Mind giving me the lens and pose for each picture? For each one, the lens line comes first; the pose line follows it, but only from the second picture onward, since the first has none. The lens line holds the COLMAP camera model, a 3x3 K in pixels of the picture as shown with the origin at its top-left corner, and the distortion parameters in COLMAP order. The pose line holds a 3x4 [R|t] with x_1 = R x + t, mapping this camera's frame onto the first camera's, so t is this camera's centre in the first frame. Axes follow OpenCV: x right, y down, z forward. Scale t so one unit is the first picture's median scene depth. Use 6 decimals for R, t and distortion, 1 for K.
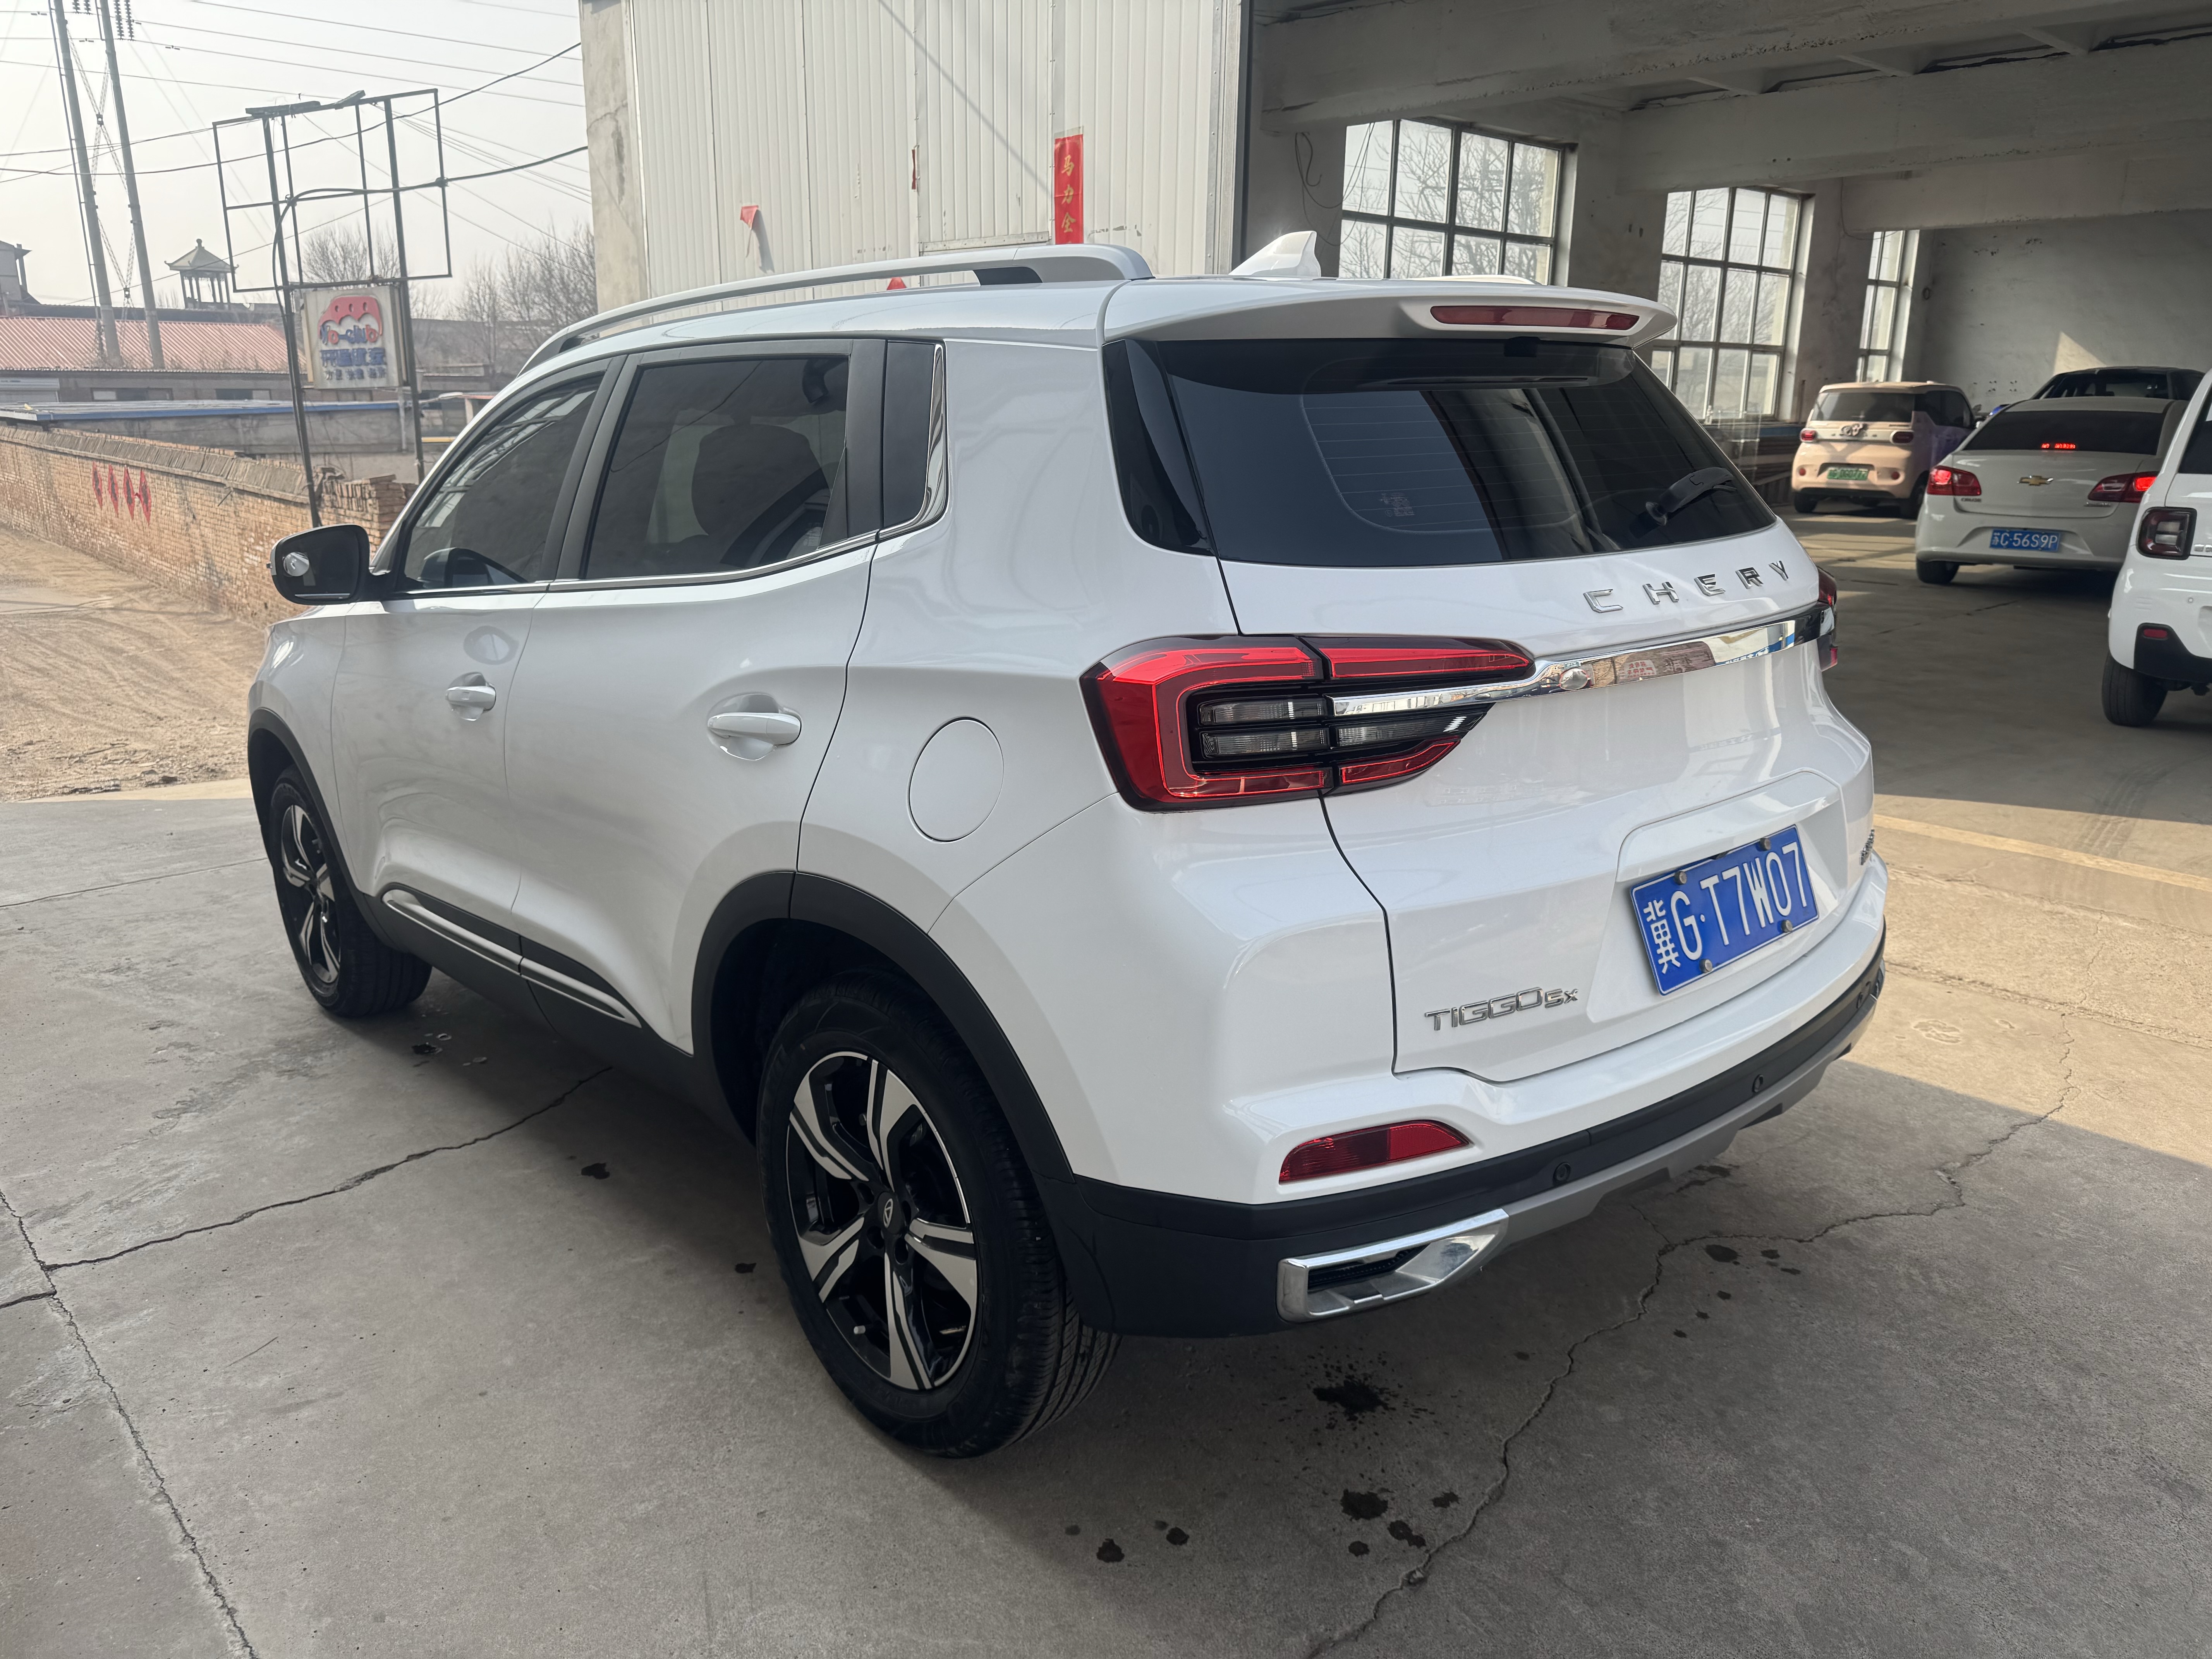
lens RADIAL K [[1594.7, 0, 1106.0], [0, 1594.7, 829.5], [0, 0, 1]] dist [0.004677, -0.003323]
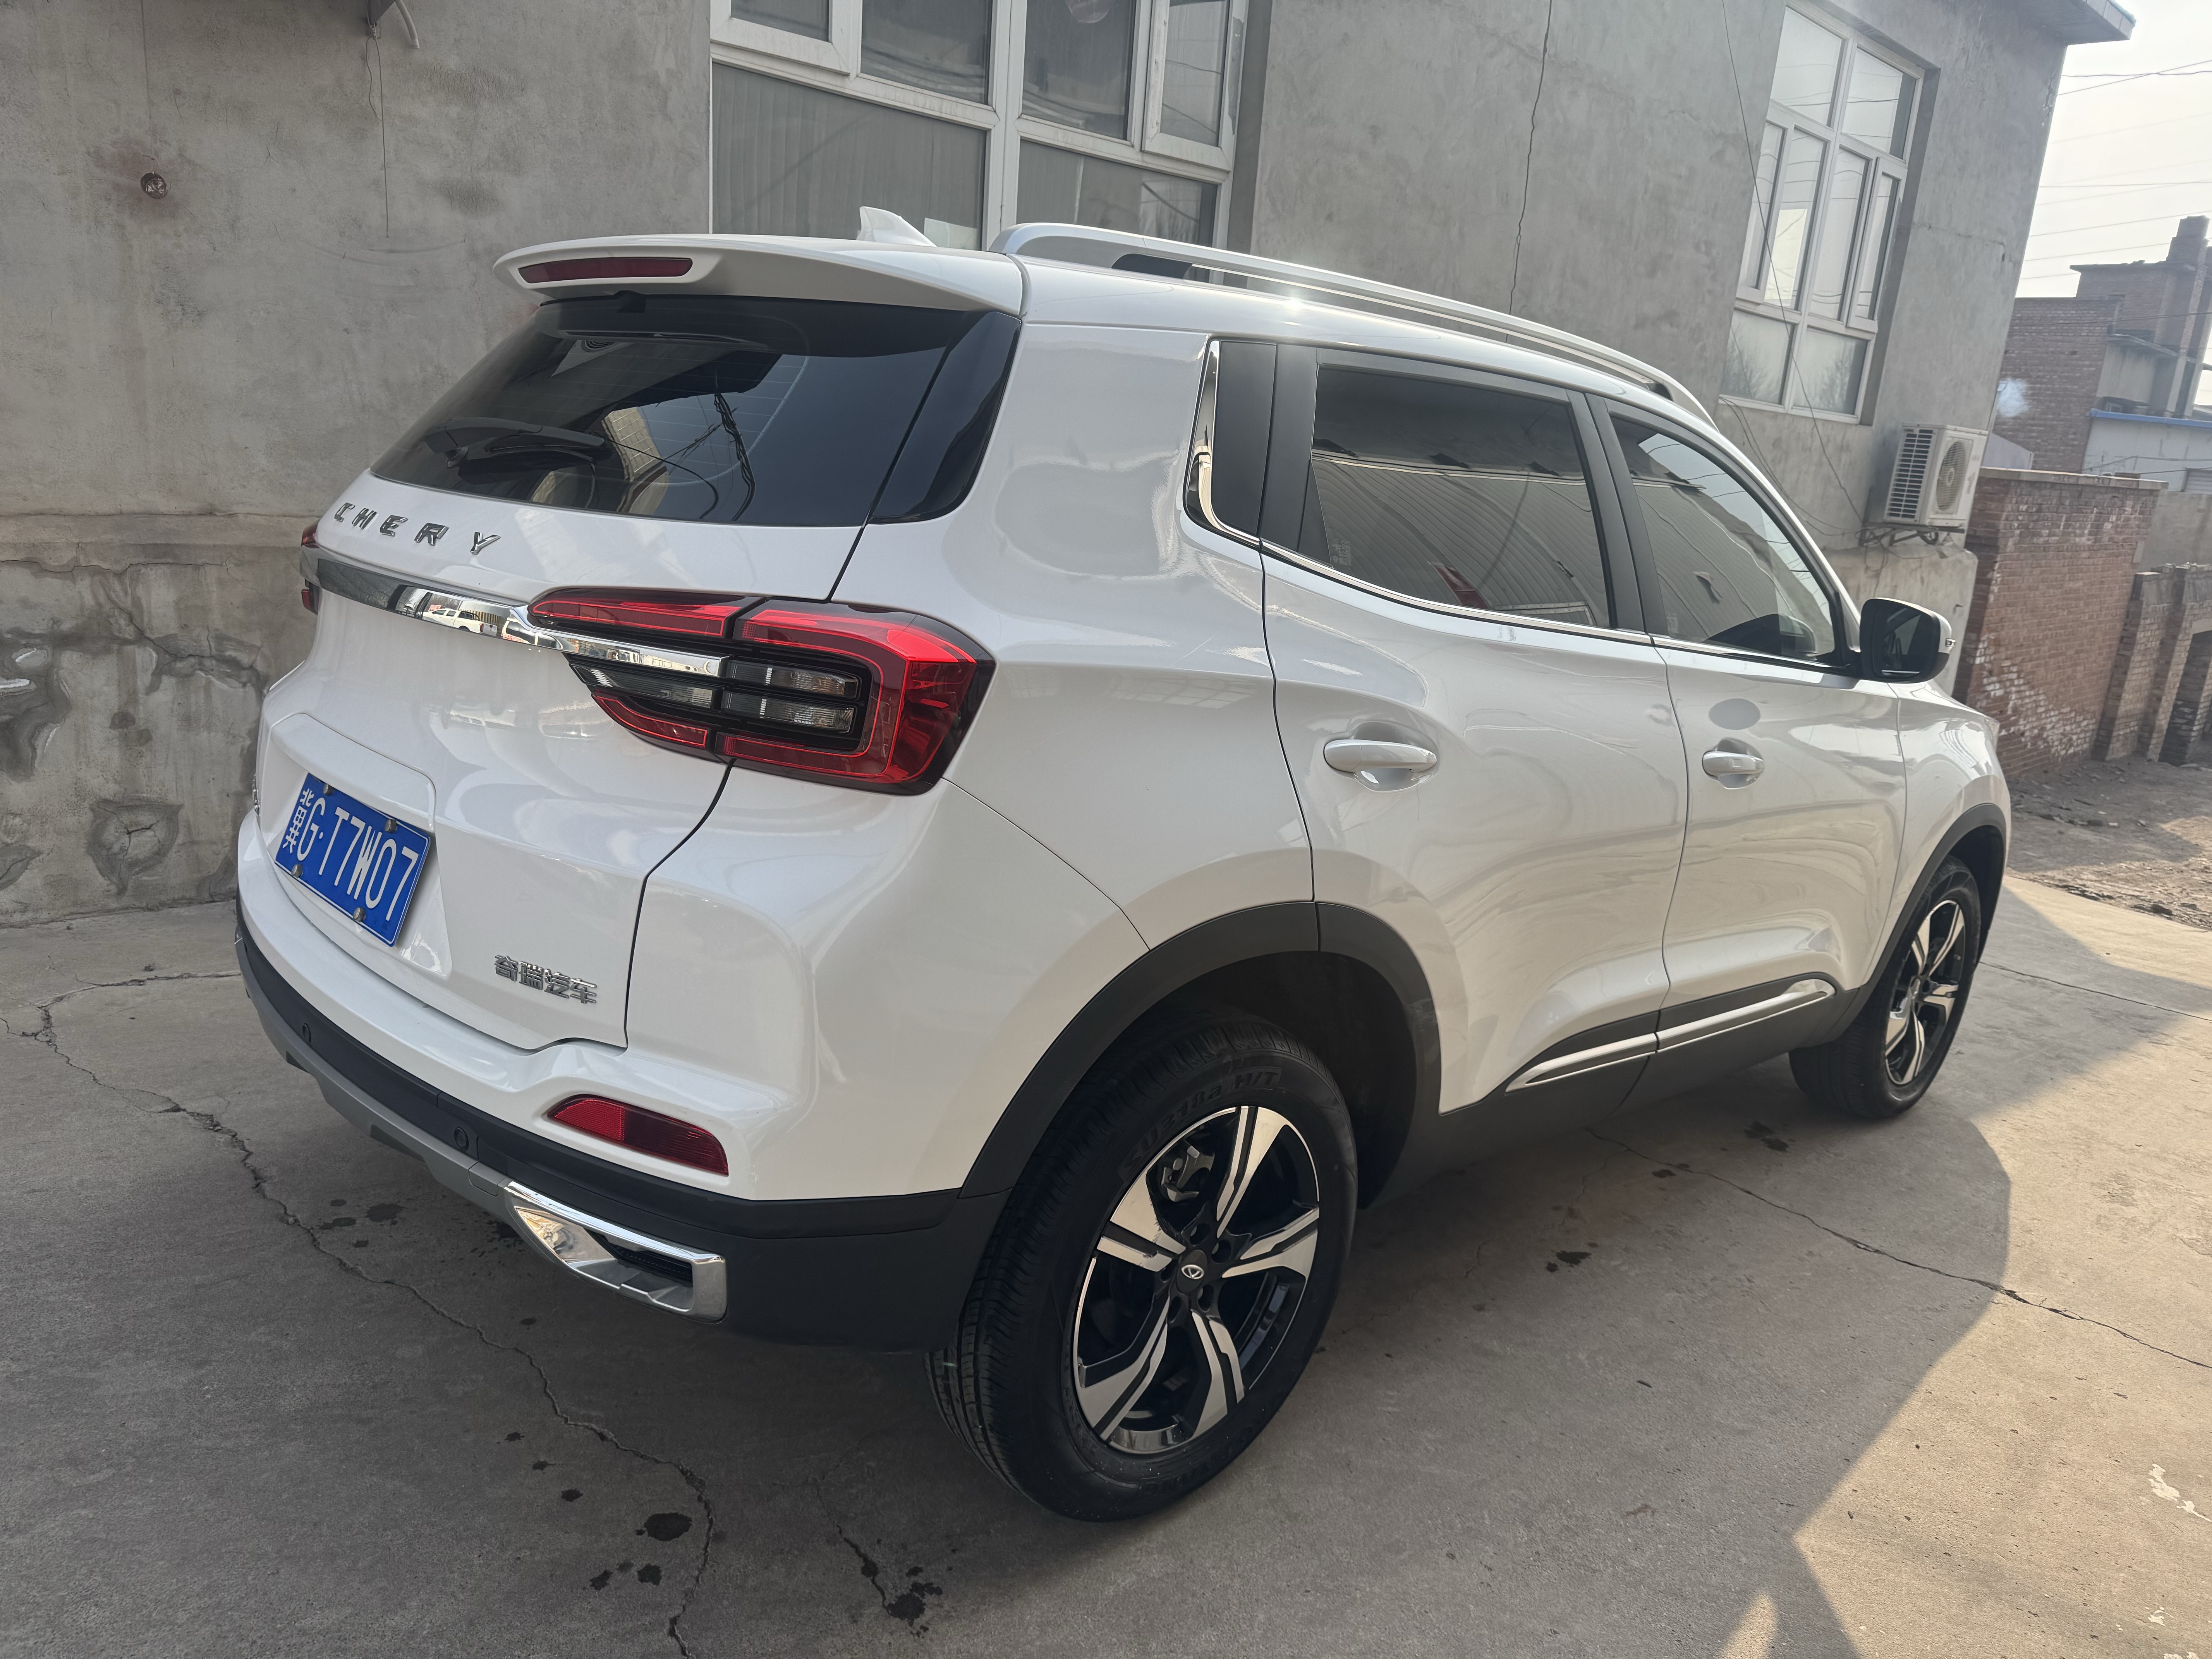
lens RADIAL K [[1597.9, 0, 1140.1], [0, 1597.9, 851.6], [0, 0, 1]] dist [0.010493, -0.033216]
pose [[0.031802, 0.256245, -0.966089, 0.206286], [-0.338679, 0.912158, 0.230792, -0.052239], [0.940364, 0.319854, 0.115793, 0.204964]]
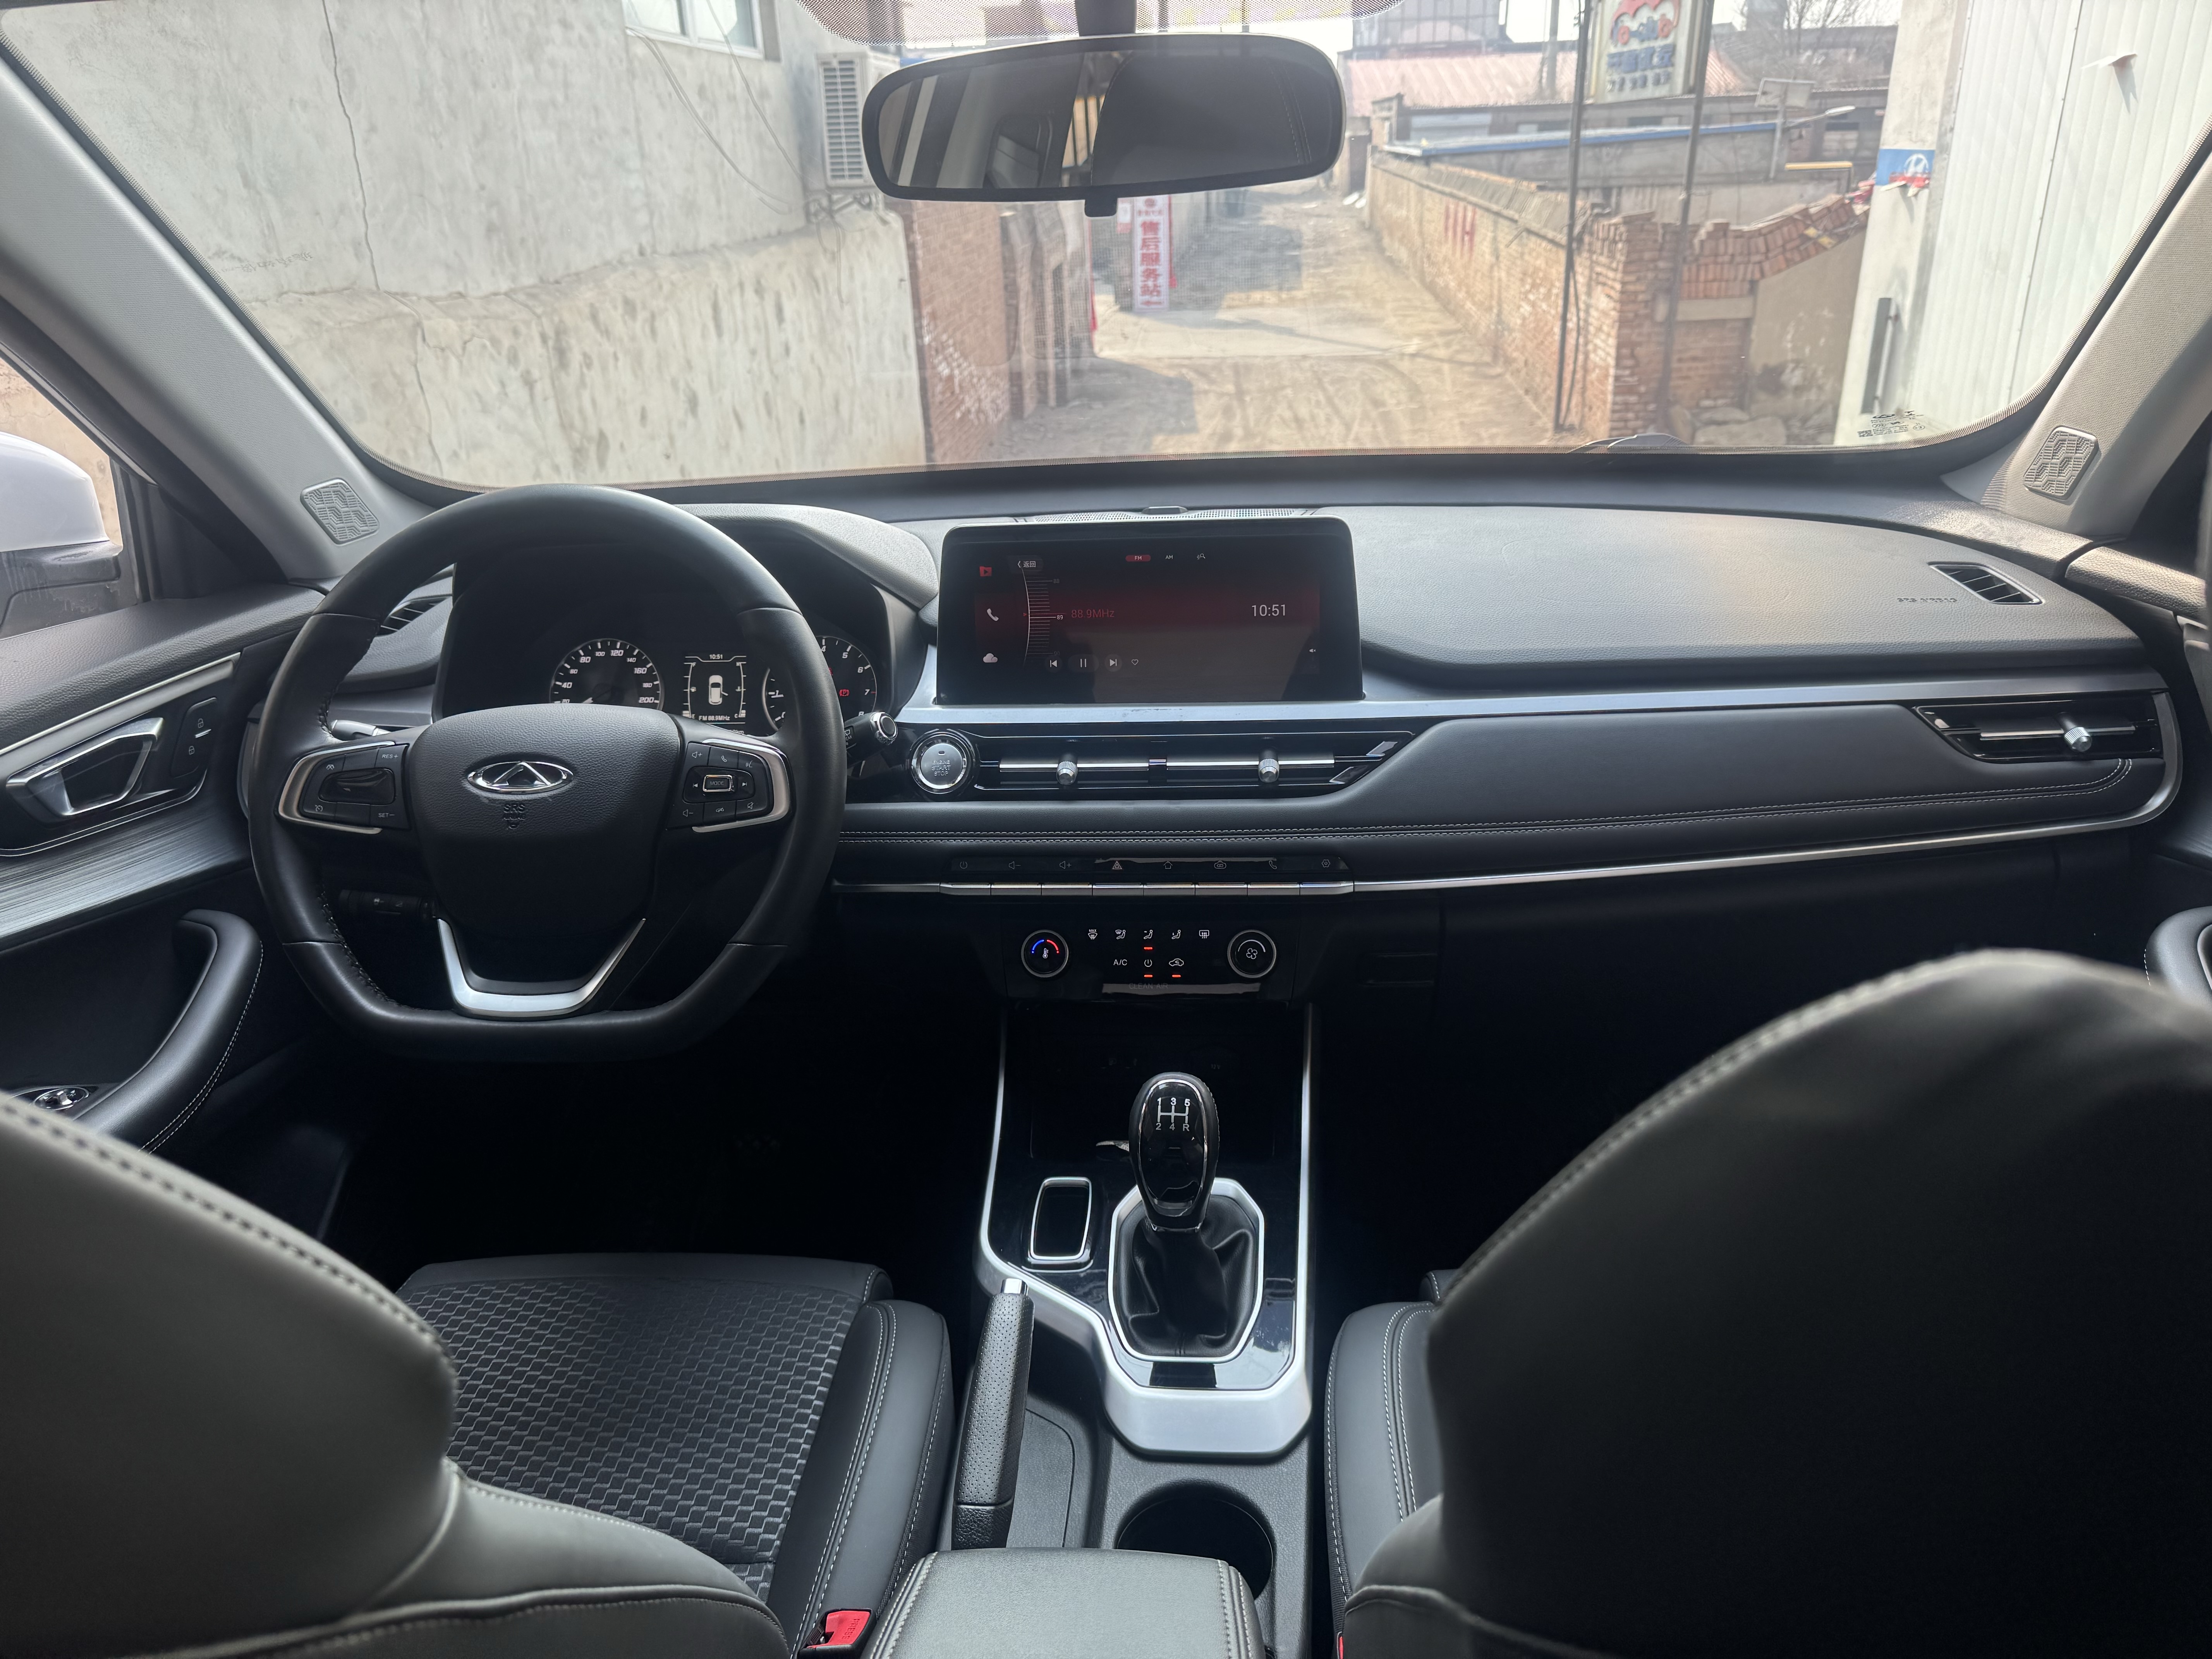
lens RADIAL K [[1594.7, 0, 1106.0], [0, 1594.7, 829.5], [0, 0, 1]] dist [0.004677, -0.003323]
pose [[0.689768, 0.256984, -0.676890, -0.009446], [-0.150551, 0.965364, 0.213089, -0.050625], [0.708205, -0.045076, 0.704566, 0.220115]]
